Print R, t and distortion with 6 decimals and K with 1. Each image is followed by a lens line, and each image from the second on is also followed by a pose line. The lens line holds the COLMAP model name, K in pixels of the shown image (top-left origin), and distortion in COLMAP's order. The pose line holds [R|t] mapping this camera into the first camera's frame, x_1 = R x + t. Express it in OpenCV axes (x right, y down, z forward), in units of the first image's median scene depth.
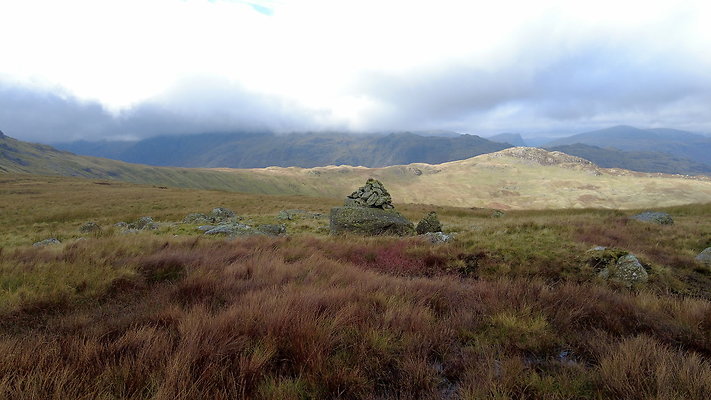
lens RADIAL K [[439.0, 0, 356.8], [0, 439.0, 218.2], [0, 0, 1]] dist [-0.028094, 0.000611]
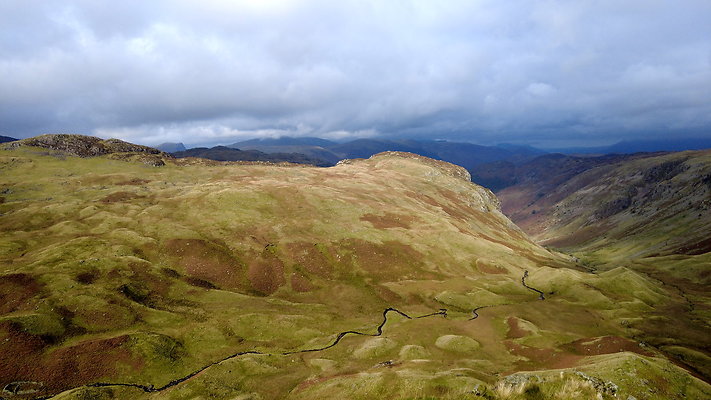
lens RADIAL K [[439.0, 0, 354.6], [0, 439.0, 192.7], [0, 0, 1]] dist [-0.028094, 0.000611]
pose [[0.768317, -0.075123, 0.635646, 0.338807], [0.128450, 0.990982, -0.038143, 0.017339], [-0.627049, 0.110955, 0.771038, 0.225505]]
